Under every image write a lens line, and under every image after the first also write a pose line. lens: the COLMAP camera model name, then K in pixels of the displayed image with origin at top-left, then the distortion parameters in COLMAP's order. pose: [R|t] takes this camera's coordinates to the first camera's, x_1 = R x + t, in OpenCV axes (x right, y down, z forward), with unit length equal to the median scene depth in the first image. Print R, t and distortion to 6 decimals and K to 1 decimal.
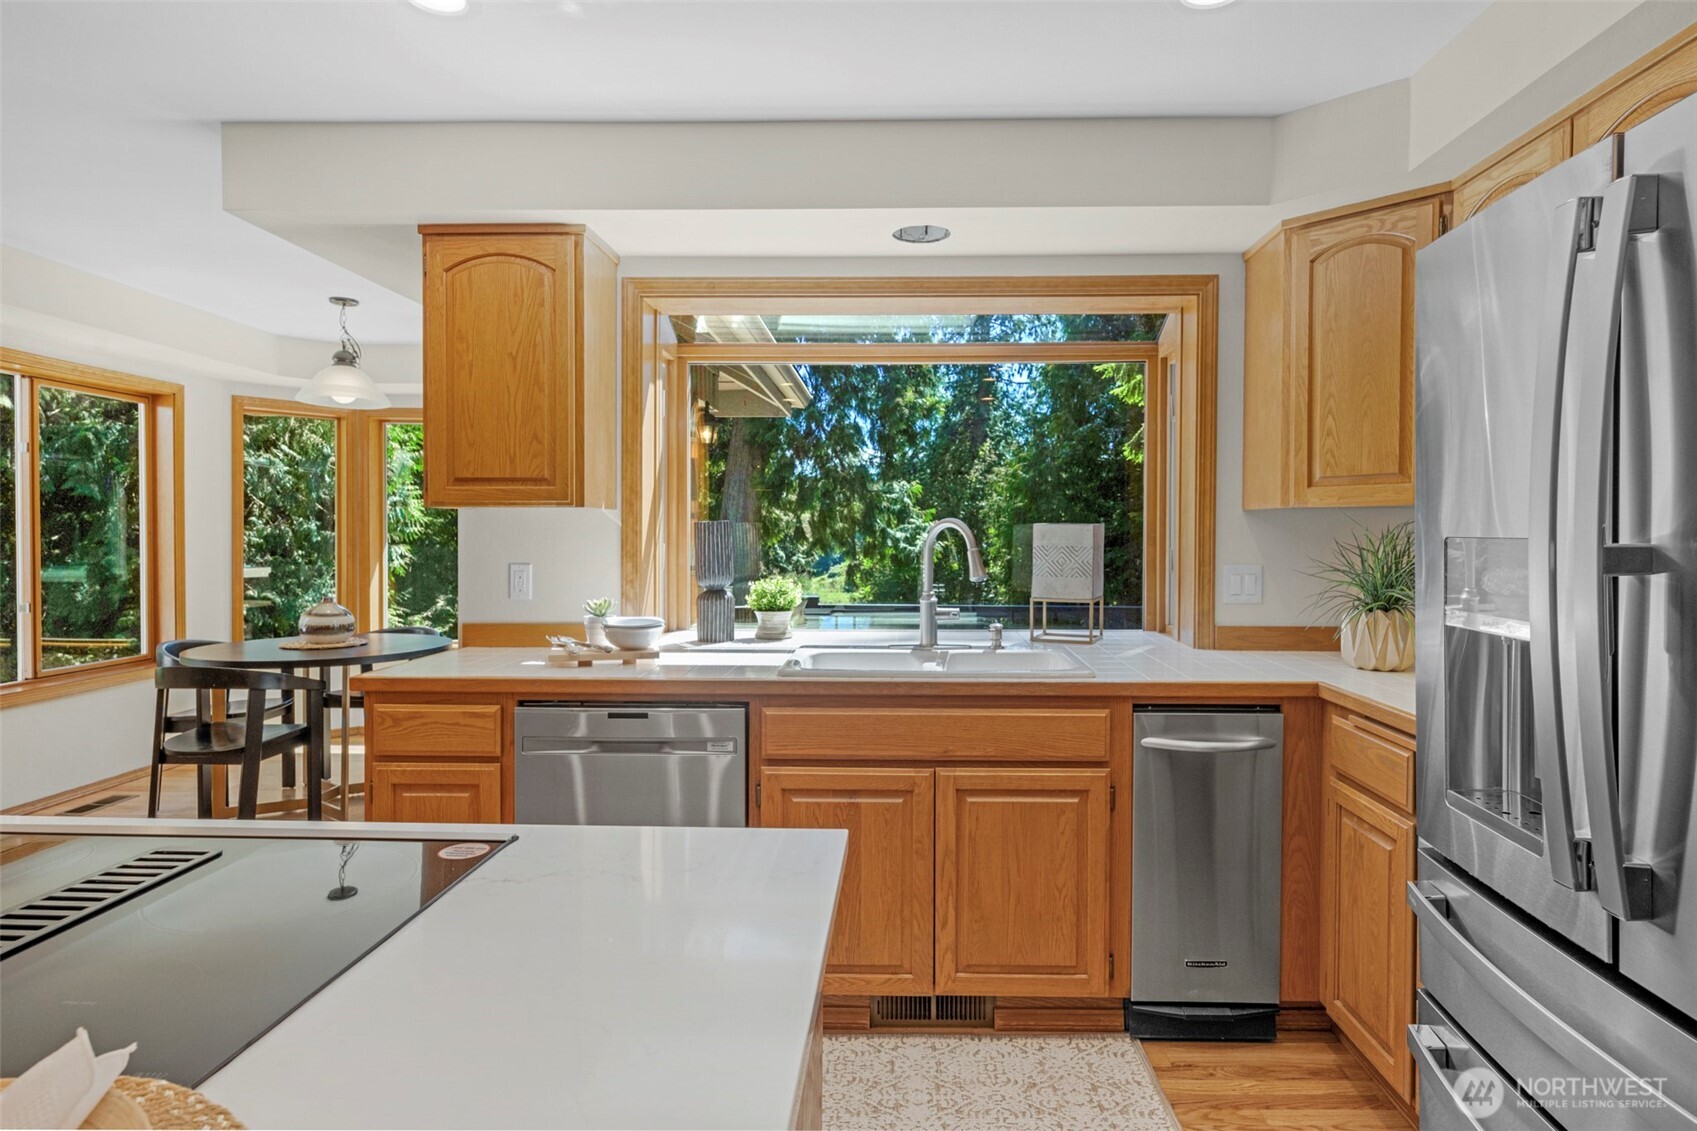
lens RADIAL K [[1031.7, 0, 848.5], [0, 1031.7, 565.5], [0, 0, 1]] dist [-0.001174, -0.000019]
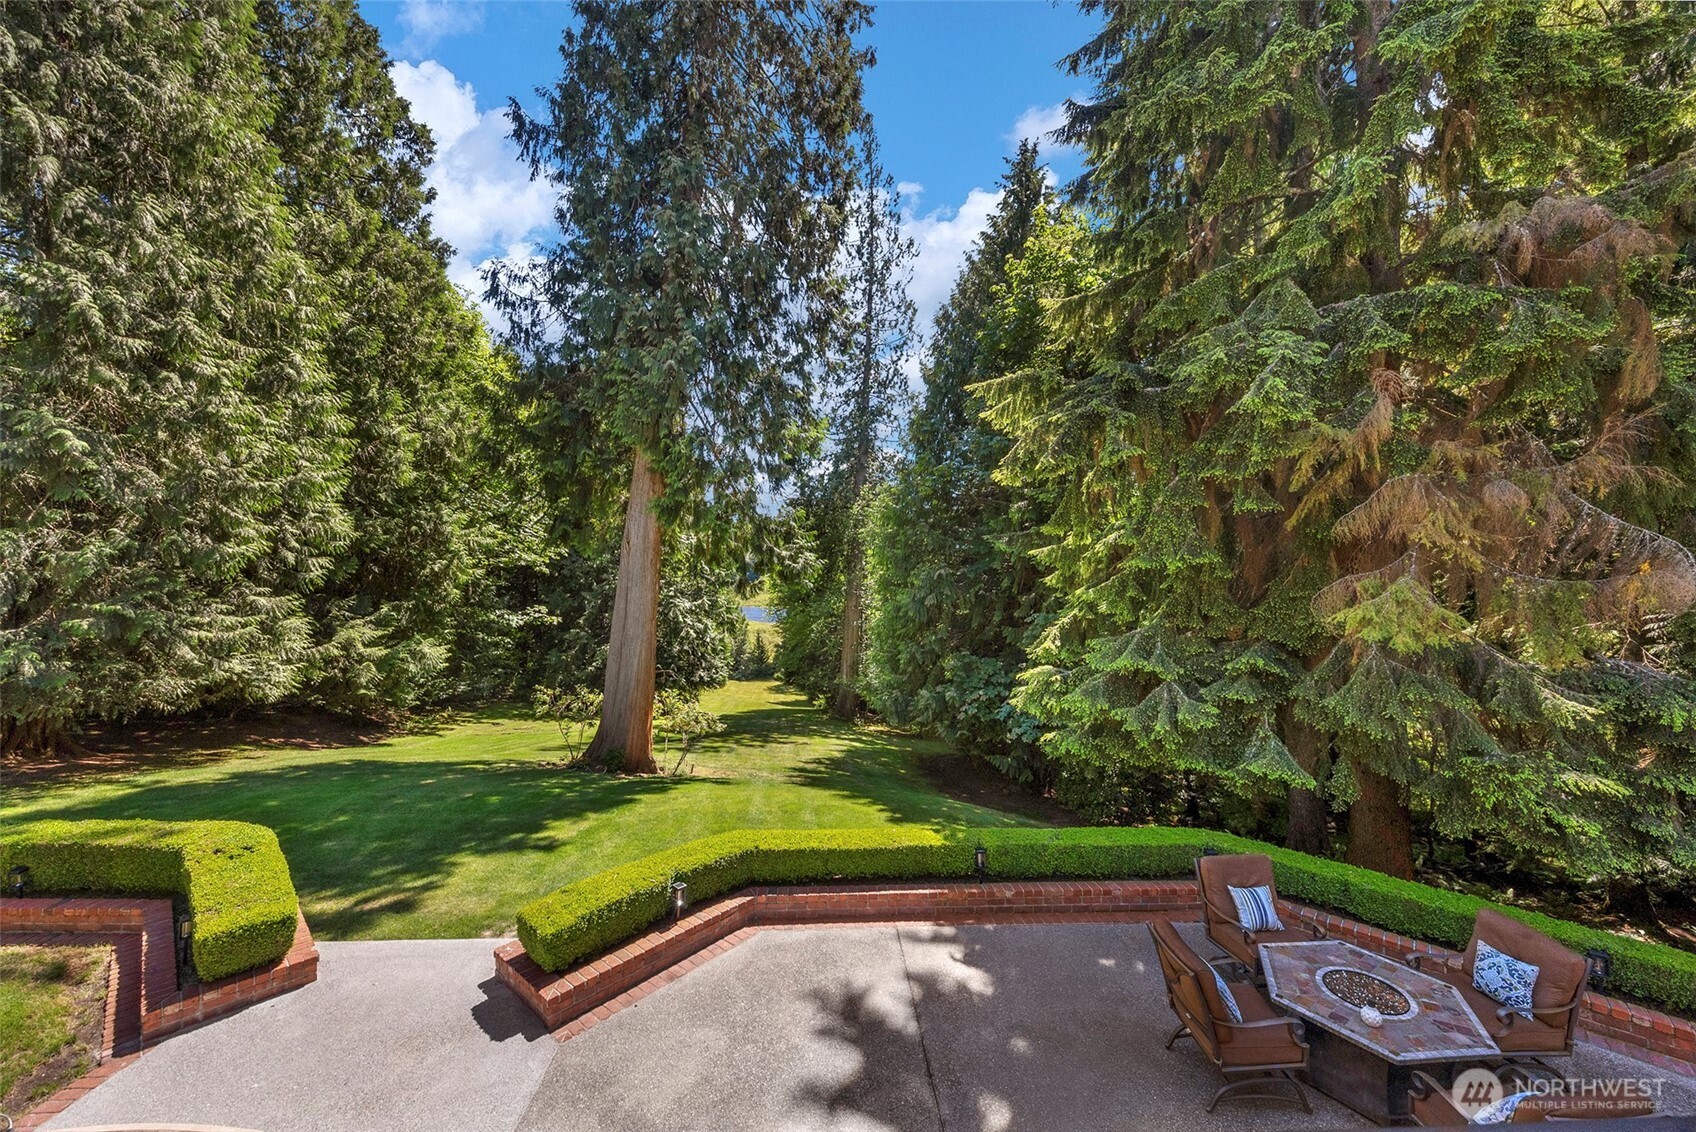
lens RADIAL K [[674.0, 0, 848.0], [0, 674.0, 566.0], [0, 0, 1]] dist [0.000105, -0.000006]
pose [[0.994748, 0.010221, 0.101844, 0.042603], [-0.008878, 0.999868, -0.013631, -0.006303], [-0.101970, 0.012655, 0.994707, 0.254070]]
